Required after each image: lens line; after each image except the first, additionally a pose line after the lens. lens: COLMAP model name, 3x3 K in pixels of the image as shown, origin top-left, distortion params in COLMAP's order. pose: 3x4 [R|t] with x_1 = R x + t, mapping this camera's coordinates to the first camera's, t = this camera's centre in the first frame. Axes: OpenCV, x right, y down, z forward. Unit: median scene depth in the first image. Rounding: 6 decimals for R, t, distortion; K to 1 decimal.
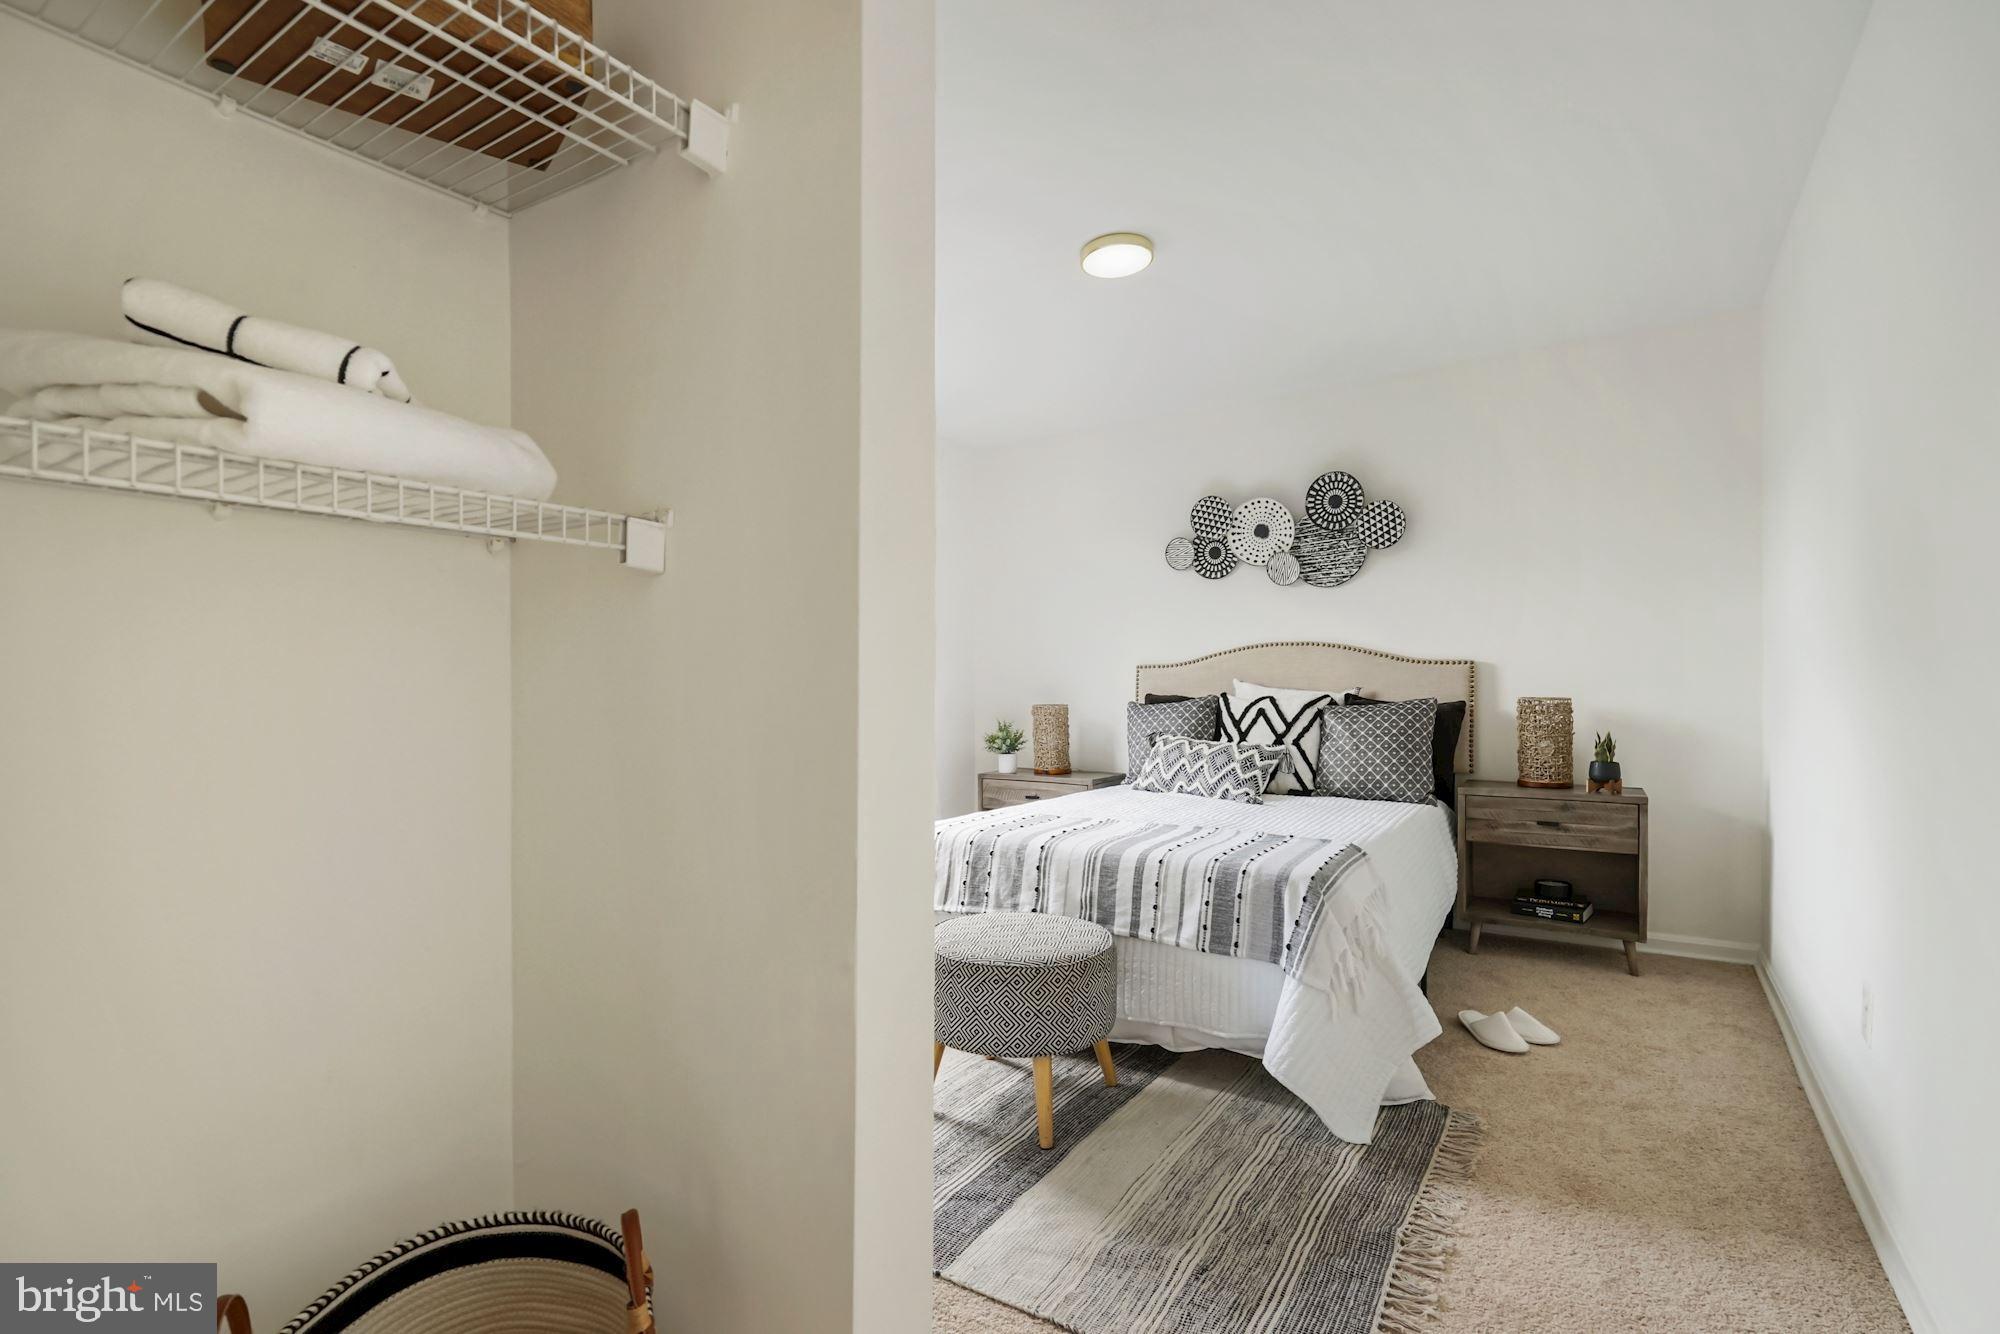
lens RADIAL K [[922.7, 0, 993.7], [0, 922.7, 646.2], [0, 0, 1]] dist [-0.004517, 0.001216]
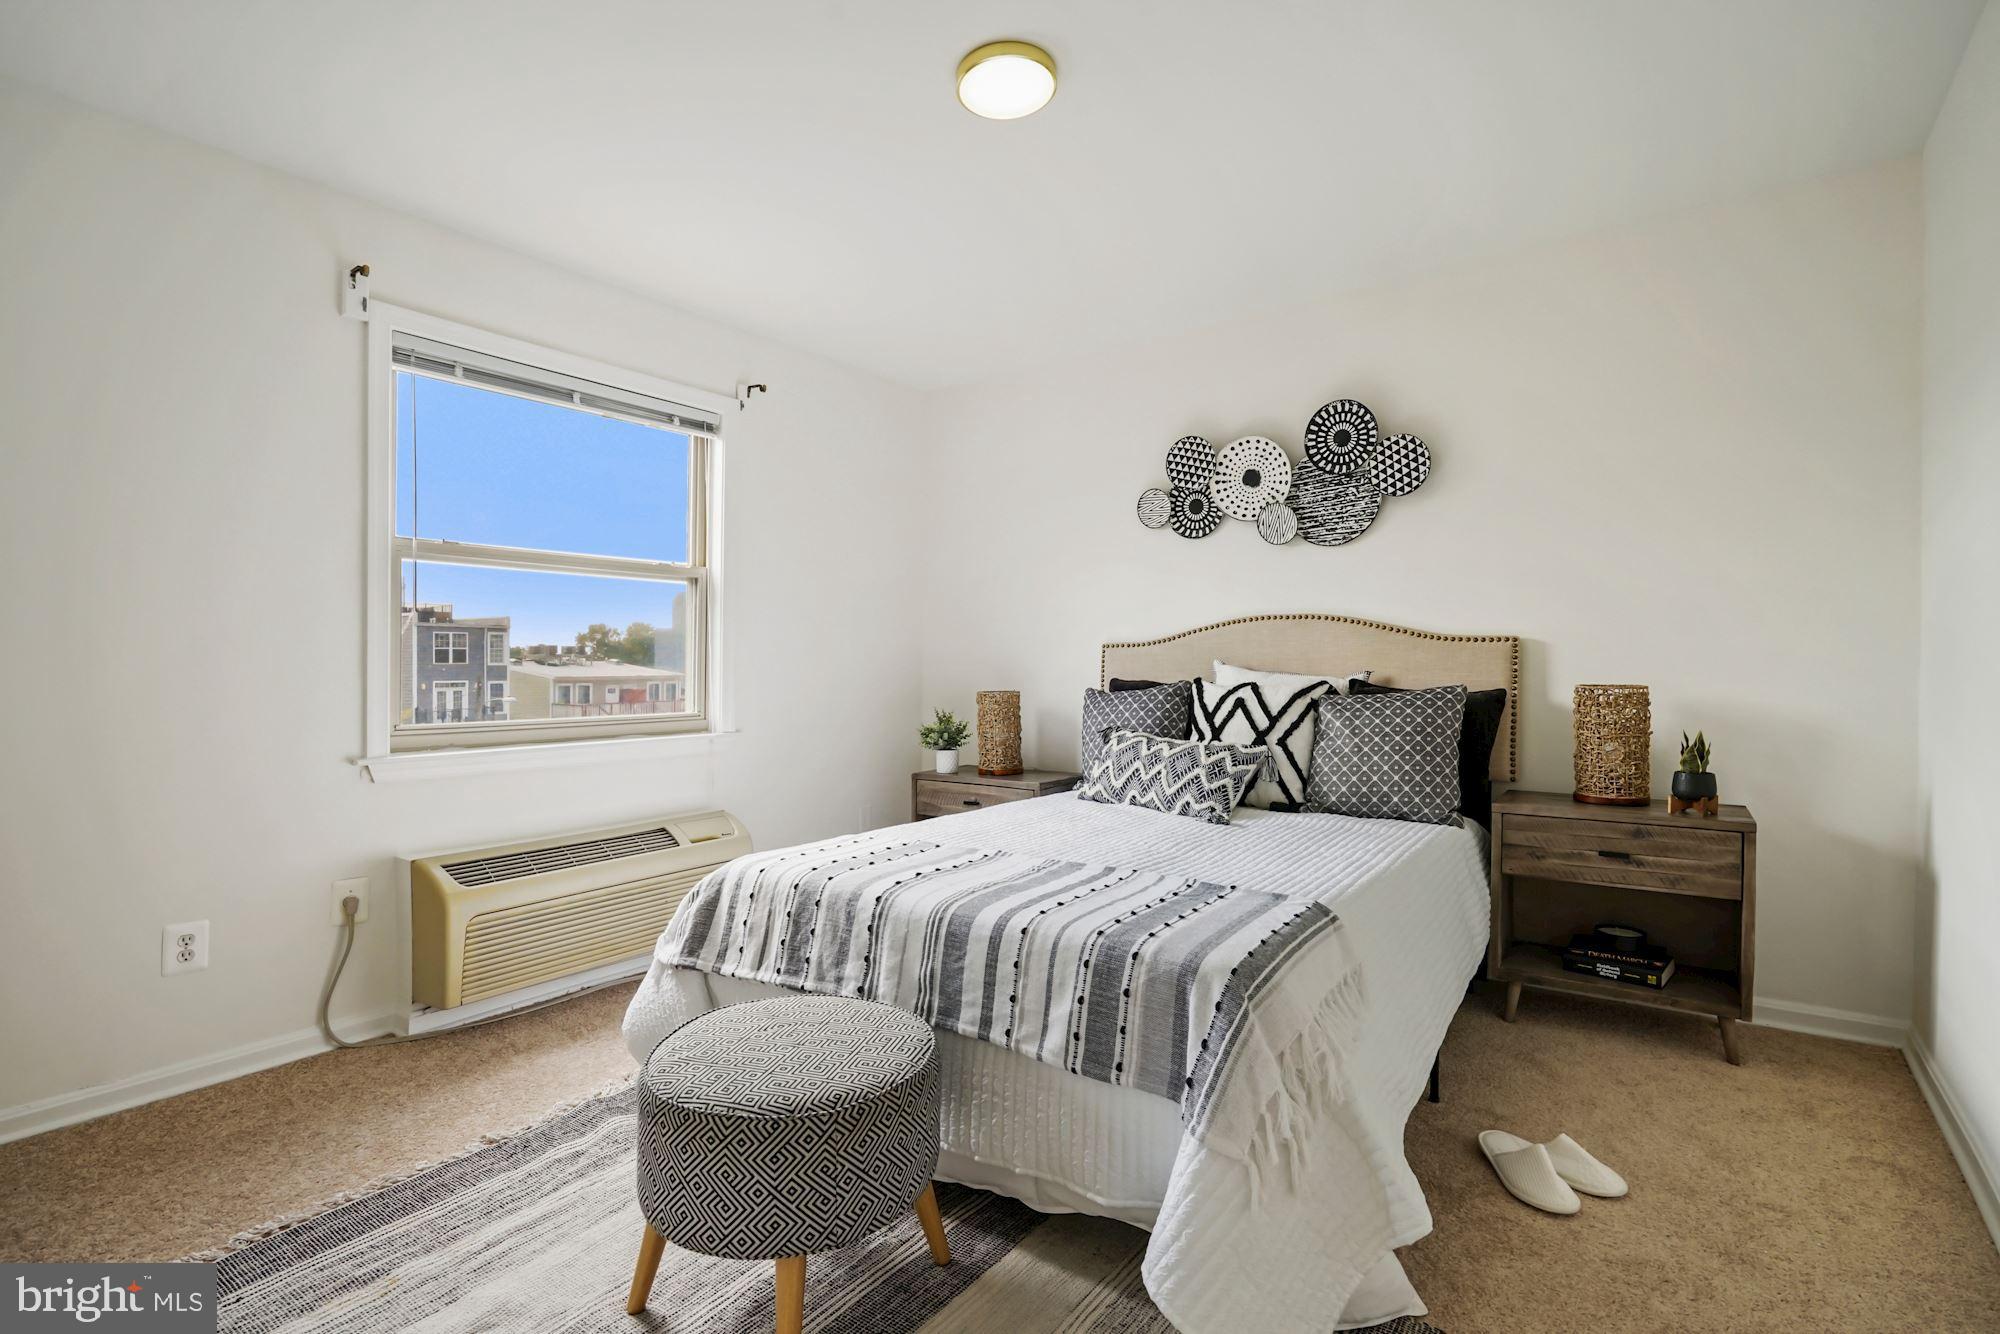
lens RADIAL K [[922.7, 0, 986.9], [0, 922.7, 646.9], [0, 0, 1]] dist [-0.004517, 0.001216]
pose [[0.998245, -0.002340, -0.059177, 0.129198], [0.003692, 0.999734, 0.022752, 0.005038], [0.059108, -0.022931, 0.997988, 0.213159]]
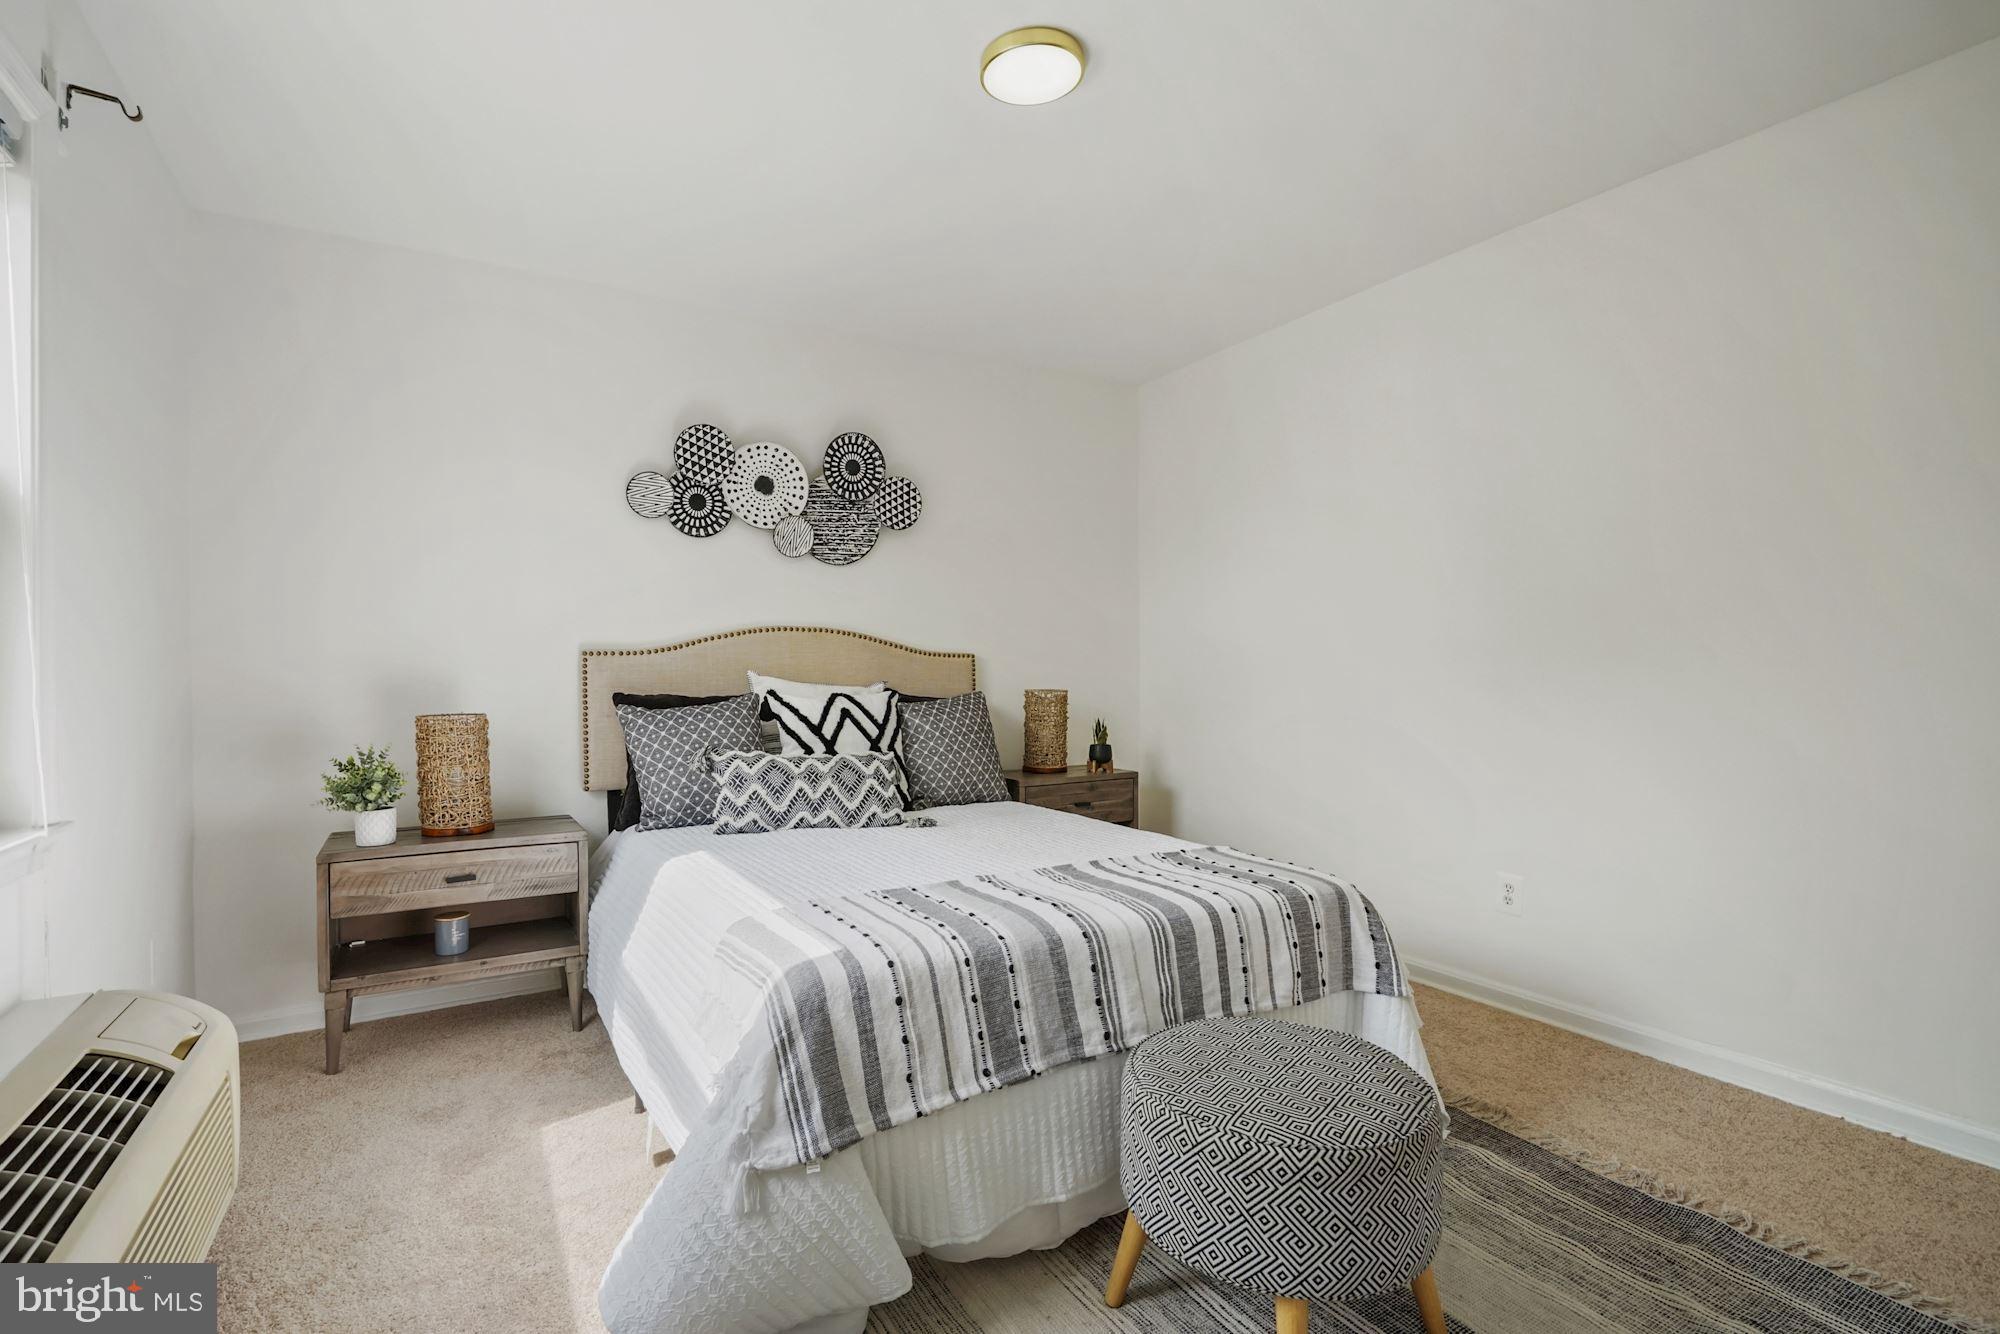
lens RADIAL K [[922.7, 0, 1018.5], [0, 922.7, 661.3], [0, 0, 1]] dist [-0.004517, 0.001216]
pose [[0.436589, 0.012092, 0.899580, -0.394162], [-0.034710, 0.999392, 0.003412, 0.019581], [-0.898991, -0.032714, 0.436743, 0.552244]]
